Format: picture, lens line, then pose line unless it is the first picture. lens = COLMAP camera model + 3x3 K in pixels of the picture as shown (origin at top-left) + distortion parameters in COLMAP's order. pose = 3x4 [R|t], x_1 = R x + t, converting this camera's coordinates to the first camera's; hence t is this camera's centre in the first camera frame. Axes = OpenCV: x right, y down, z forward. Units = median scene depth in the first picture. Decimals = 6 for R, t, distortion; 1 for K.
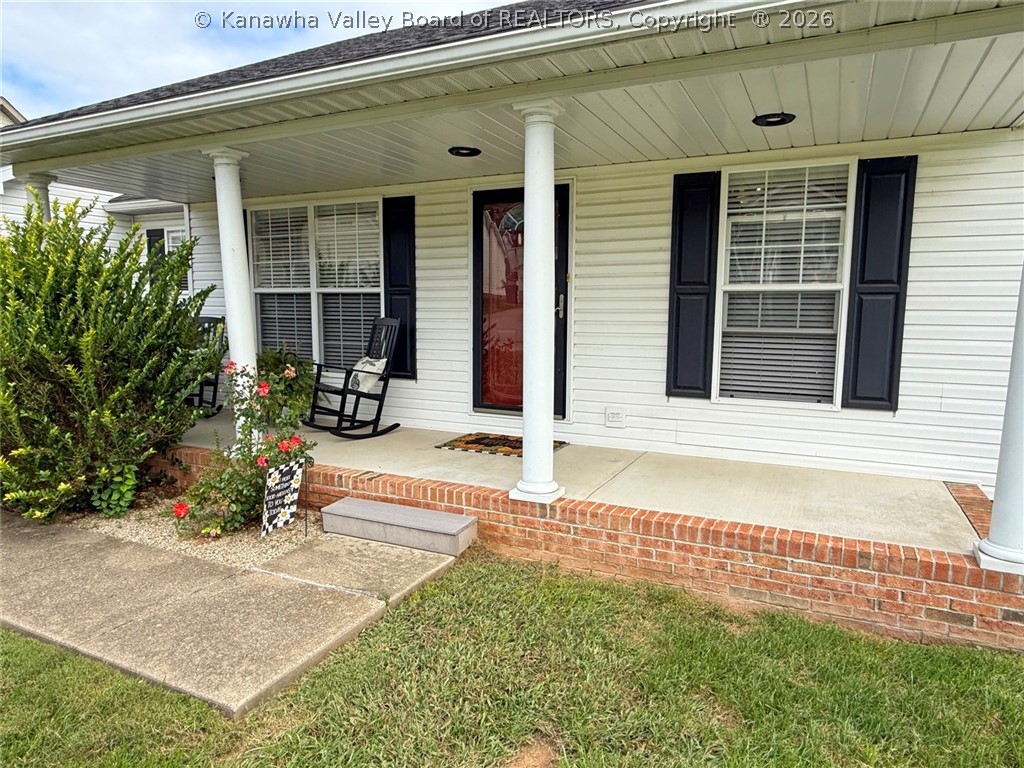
lens RADIAL K [[642.4, 0, 512.0], [0, 642.4, 384.0], [0, 0, 1]] dist [0.002607, 0.001705]
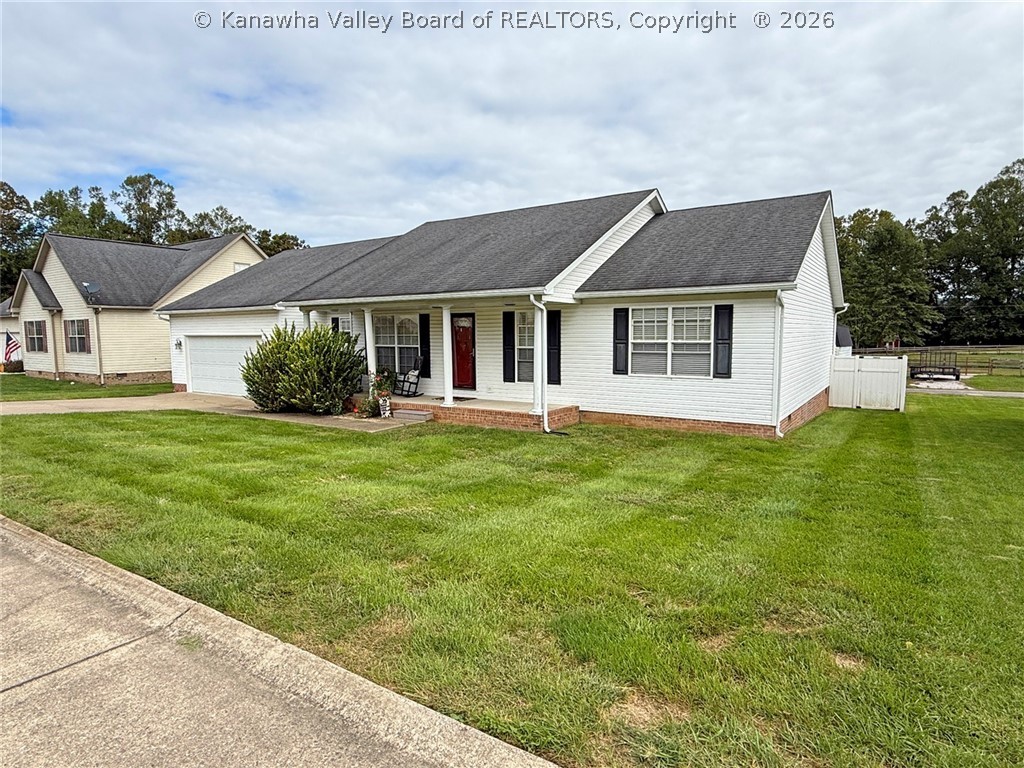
lens RADIAL K [[578.7, 0, 512.0], [0, 578.7, 384.0], [0, 0, 1]] dist [-0.002512, 0.000060]
pose [[0.990047, -0.001084, -0.140730, 0.697893], [-0.003050, 0.999570, -0.029159, 0.114474], [0.140701, 0.029298, 0.989619, -1.805596]]
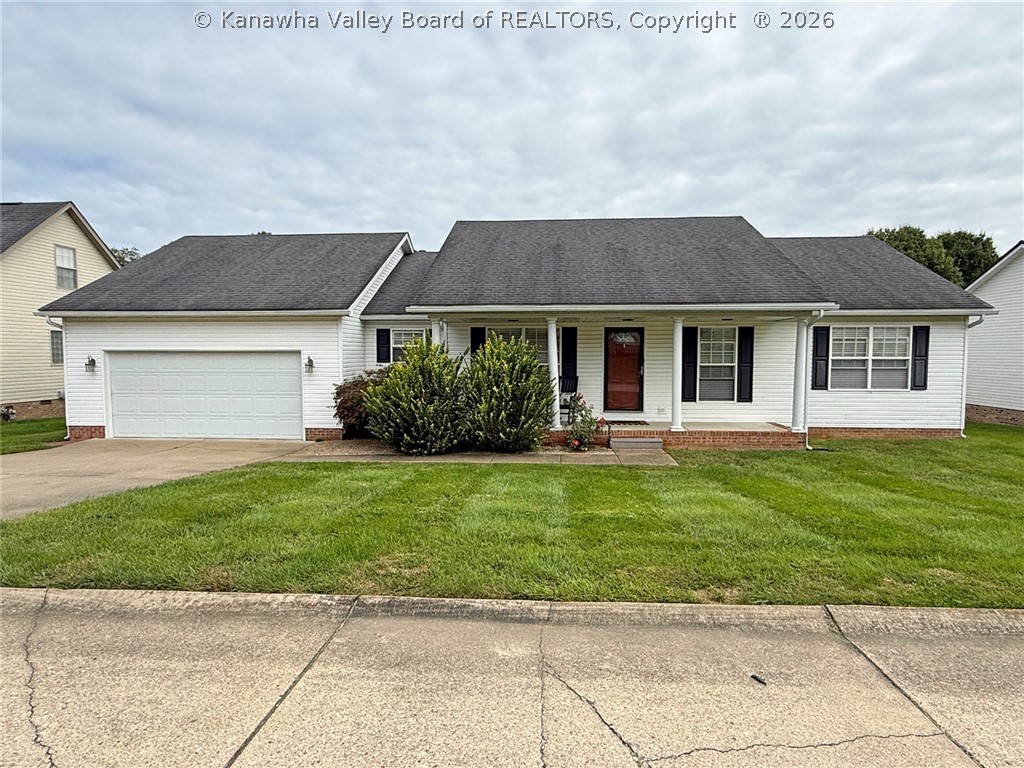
lens RADIAL K [[559.7, 0, 512.0], [0, 559.7, 384.0], [0, 0, 1]] dist [-0.000686, -0.000066]
pose [[0.931432, -0.027045, 0.362908, -1.430940], [0.049677, 0.997349, -0.053176, 0.037500], [-0.360508, 0.067558, 0.930306, -1.109772]]
